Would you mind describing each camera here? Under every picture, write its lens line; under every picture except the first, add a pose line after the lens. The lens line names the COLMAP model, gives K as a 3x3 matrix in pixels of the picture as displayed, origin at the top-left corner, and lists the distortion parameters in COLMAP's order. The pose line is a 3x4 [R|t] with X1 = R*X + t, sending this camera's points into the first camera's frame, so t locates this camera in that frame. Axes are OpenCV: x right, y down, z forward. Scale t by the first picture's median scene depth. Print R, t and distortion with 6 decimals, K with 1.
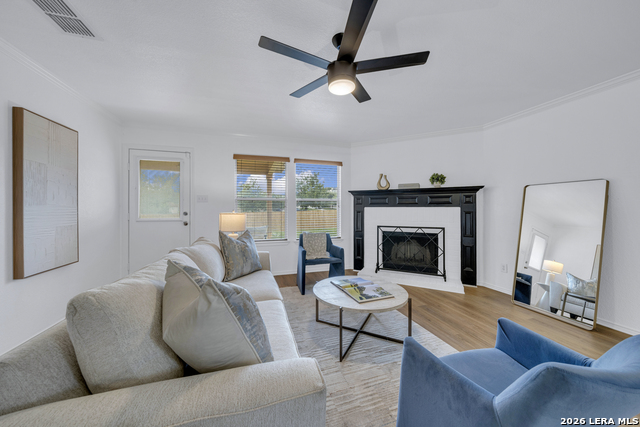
lens RADIAL K [[219.4, 0, 323.4], [0, 219.4, 211.1], [0, 0, 1]] dist [-0.003410, -0.000324]
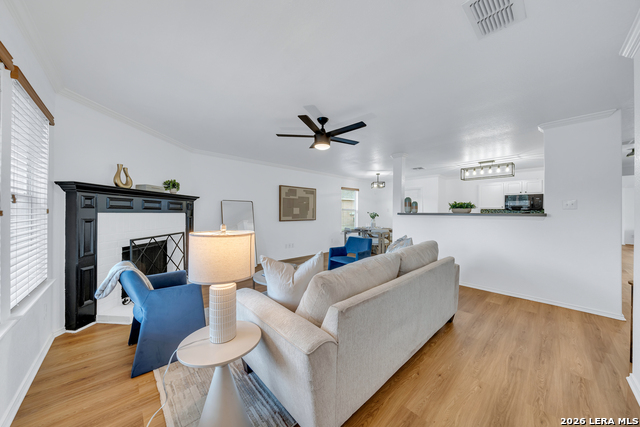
lens RADIAL K [[219.4, 0, 322.4], [0, 219.4, 213.0], [0, 0, 1]] dist [-0.003410, -0.000324]
pose [[-0.433309, -0.001541, 0.901244, -0.686283], [0.006059, 0.999971, 0.004623, -0.018242], [-0.901225, 0.007463, -0.433288, 0.807808]]
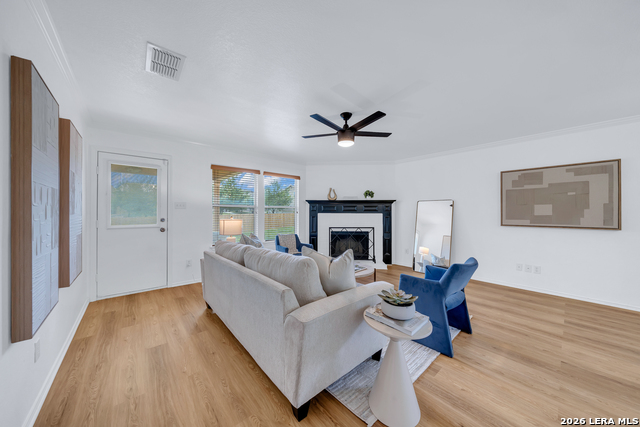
lens RADIAL K [[219.4, 0, 320.7], [0, 219.4, 212.8], [0, 0, 1]] dist [-0.003410, -0.000324]
pose [[0.917635, 0.000658, 0.397425, -0.350548], [0.002884, 0.999961, -0.008315, -0.010534], [-0.397415, 0.008777, 0.917597, -0.208849]]
